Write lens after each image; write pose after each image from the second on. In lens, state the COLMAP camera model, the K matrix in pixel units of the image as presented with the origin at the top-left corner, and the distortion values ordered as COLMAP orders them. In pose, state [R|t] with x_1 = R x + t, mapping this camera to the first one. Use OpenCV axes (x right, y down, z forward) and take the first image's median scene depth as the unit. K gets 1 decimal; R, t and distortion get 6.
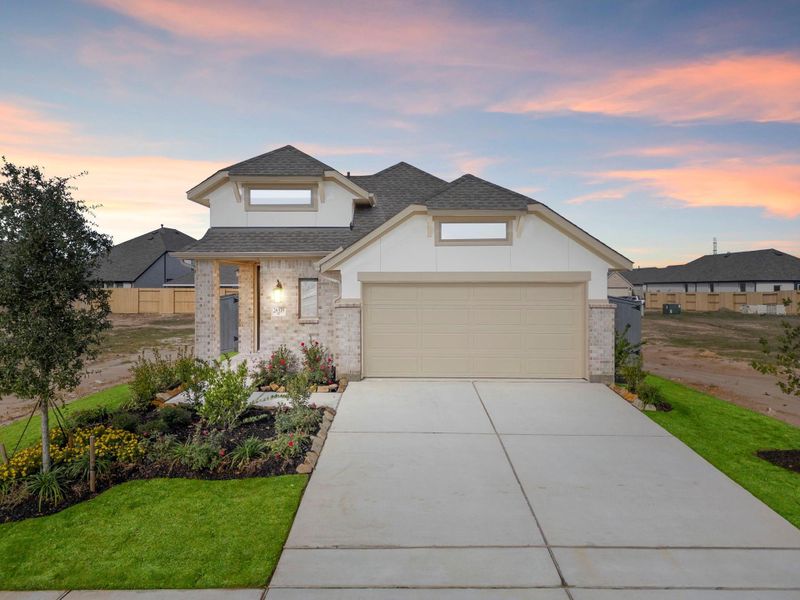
lens RADIAL K [[585.8, 0, 400.0], [0, 585.8, 300.0], [0, 0, 1]] dist [0.076263, -0.069440]
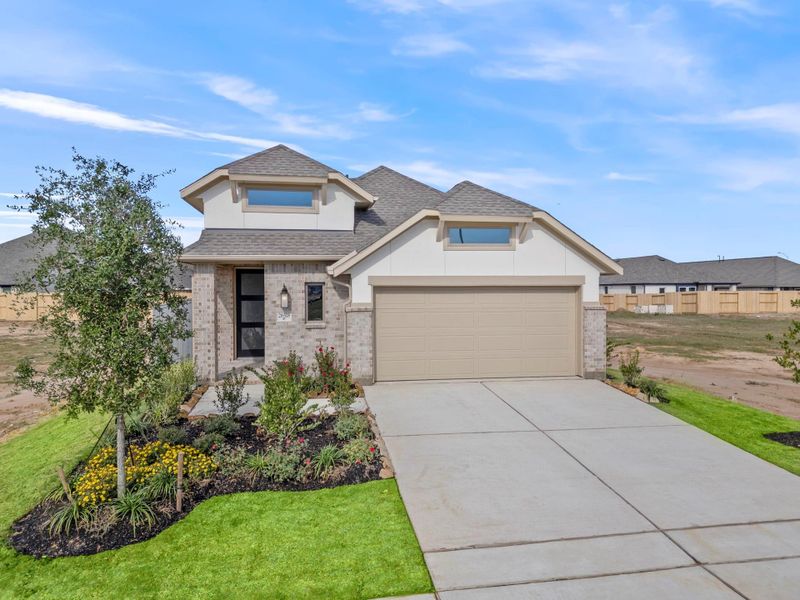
lens RADIAL K [[585.8, 0, 400.0], [0, 585.8, 300.0], [0, 0, 1]] dist [0.076263, -0.069440]
pose [[0.981753, -0.007408, 0.190015, -0.324637], [0.008400, 0.999955, -0.004415, -0.003052], [-0.189973, 0.005931, 0.981771, 0.016725]]
